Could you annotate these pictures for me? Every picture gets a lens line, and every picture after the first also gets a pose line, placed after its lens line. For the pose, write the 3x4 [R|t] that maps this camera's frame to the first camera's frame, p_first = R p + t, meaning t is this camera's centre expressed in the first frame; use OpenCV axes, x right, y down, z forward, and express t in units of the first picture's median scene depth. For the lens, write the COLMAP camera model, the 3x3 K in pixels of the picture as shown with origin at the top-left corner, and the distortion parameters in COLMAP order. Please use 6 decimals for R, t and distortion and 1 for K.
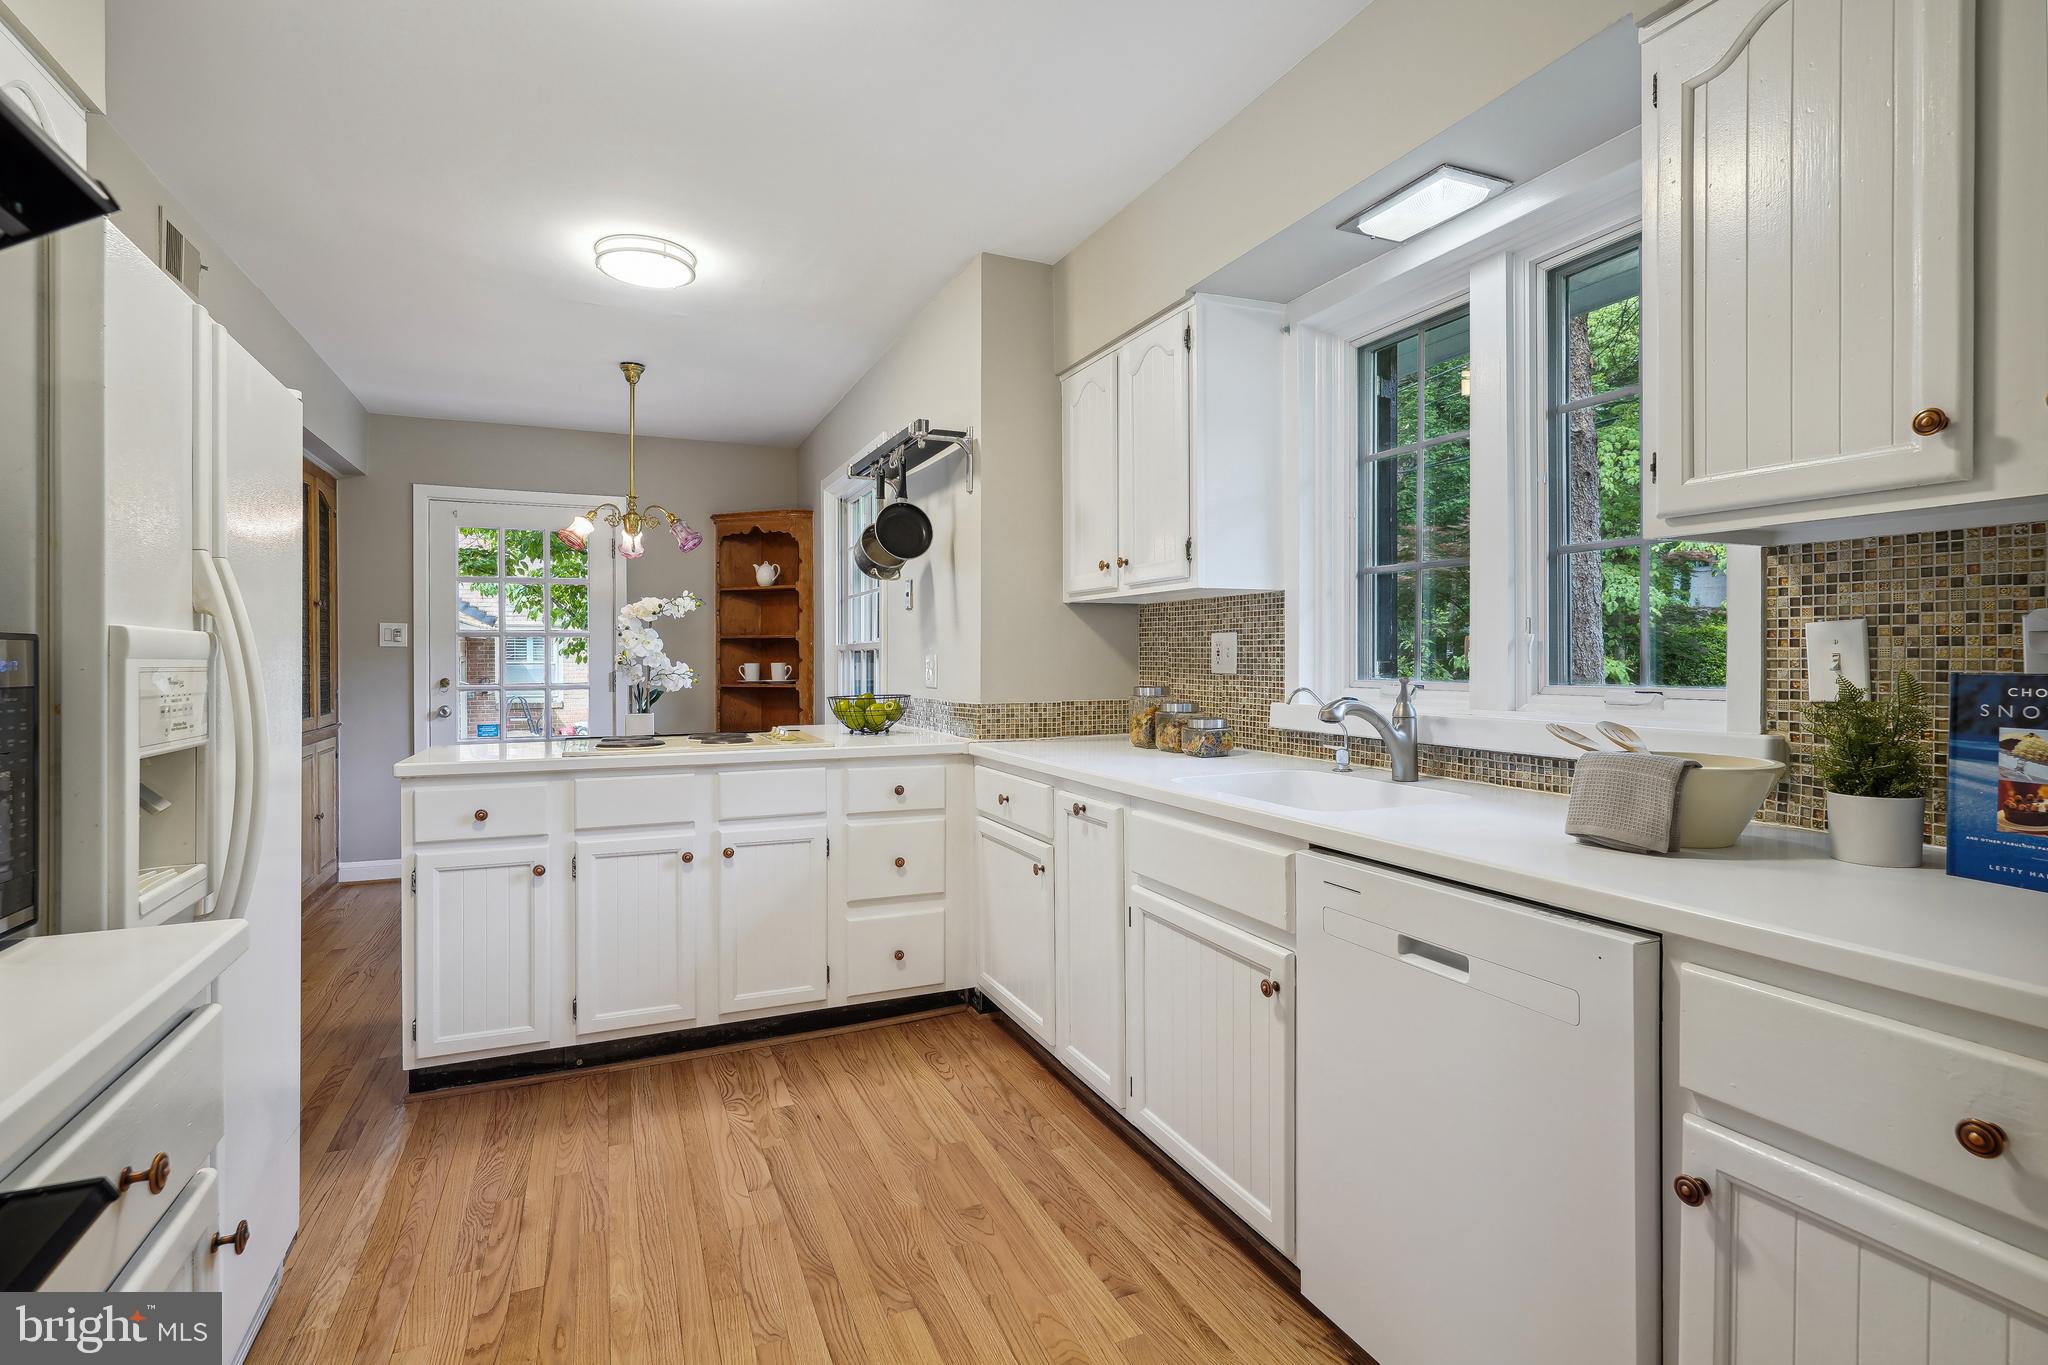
lens RADIAL K [[967.1, 0, 997.0], [0, 967.1, 658.9], [0, 0, 1]] dist [-0.012788, 0.004829]
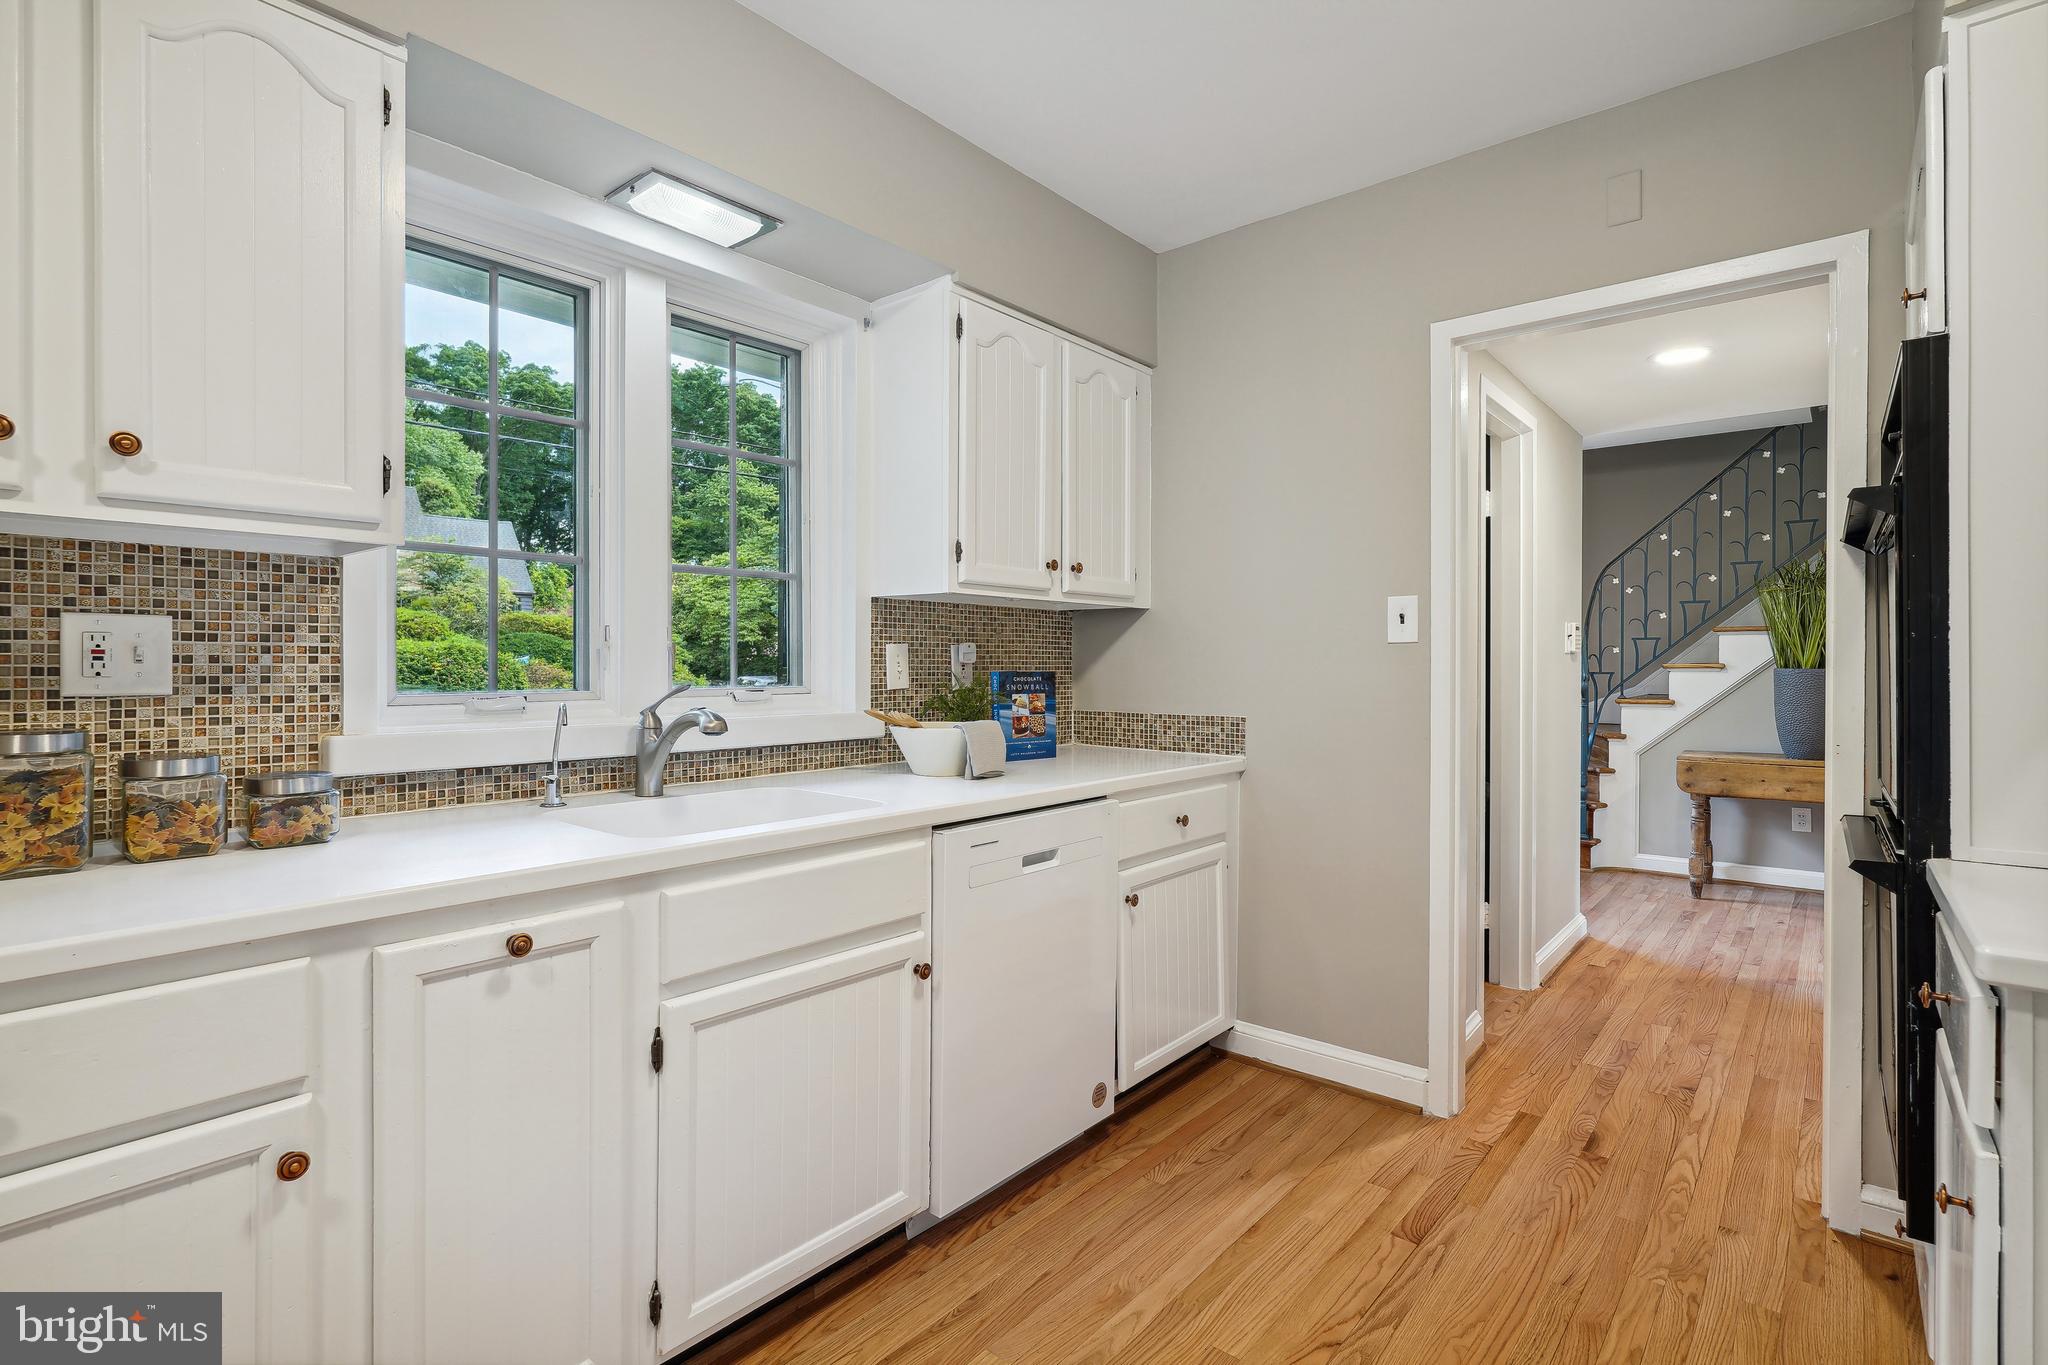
lens RADIAL K [[967.1, 0, 1015.8], [0, 967.1, 680.4], [0, 0, 1]] dist [-0.012788, 0.004829]
pose [[-0.441946, -0.009114, 0.896996, -0.620945], [0.005146, 0.999906, 0.012696, 0.004908], [-0.897027, 0.010227, -0.441857, 1.184423]]
